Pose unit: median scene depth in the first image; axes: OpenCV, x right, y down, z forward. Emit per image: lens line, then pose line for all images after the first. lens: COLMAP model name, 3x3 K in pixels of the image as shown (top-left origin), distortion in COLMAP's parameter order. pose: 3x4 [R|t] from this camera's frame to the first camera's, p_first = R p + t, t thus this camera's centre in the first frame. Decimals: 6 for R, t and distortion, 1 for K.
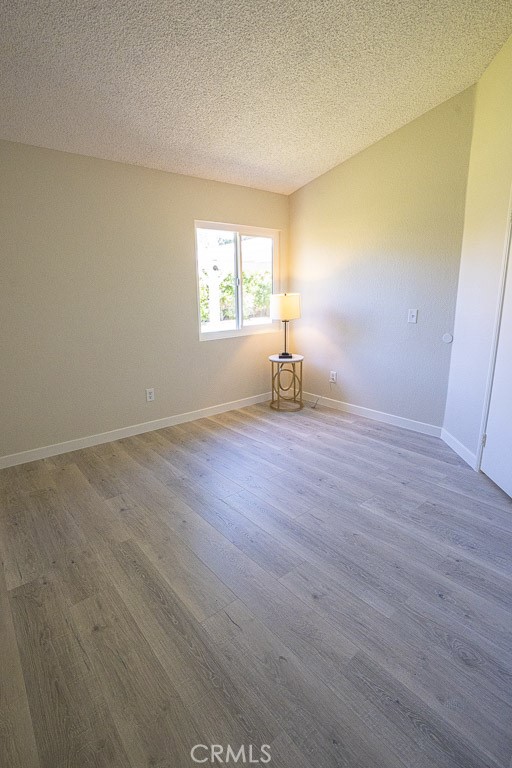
lens RADIAL K [[365.1, 0, 251.6], [0, 365.1, 378.0], [0, 0, 1]] dist [-0.070547, 0.026506]
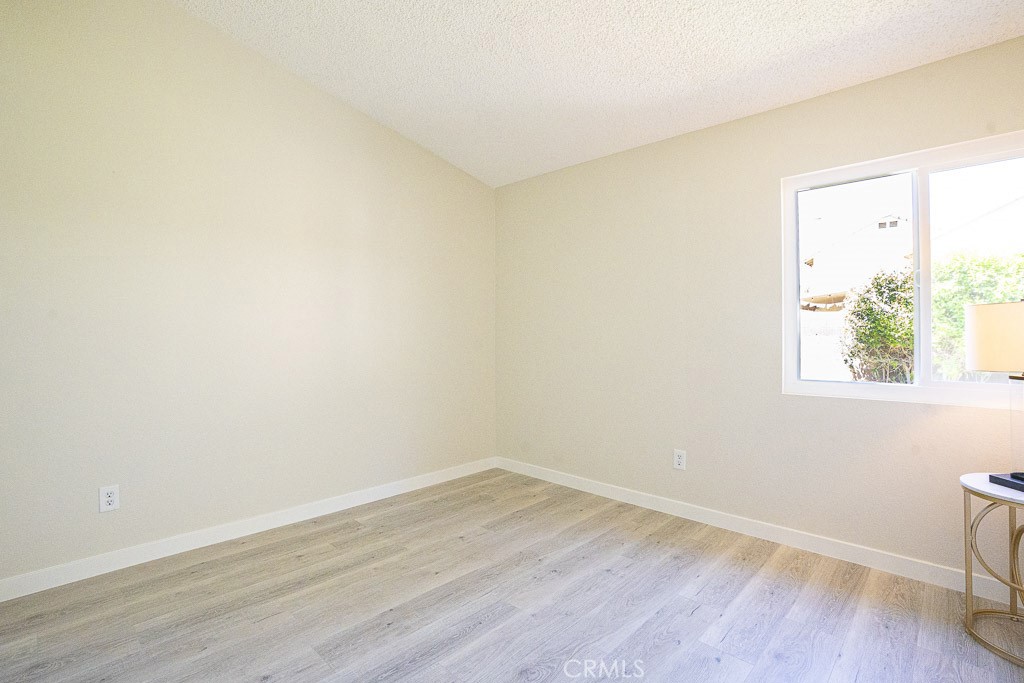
lens RADIAL K [[486.7, 0, 503.0], [0, 486.7, 330.8], [0, 0, 1]] dist [-0.070547, 0.026506]
pose [[0.106570, 0.014712, -0.994196, 0.577371], [-0.229148, 0.973338, -0.010159, -0.104588], [0.967540, 0.228901, 0.107100, 0.572870]]
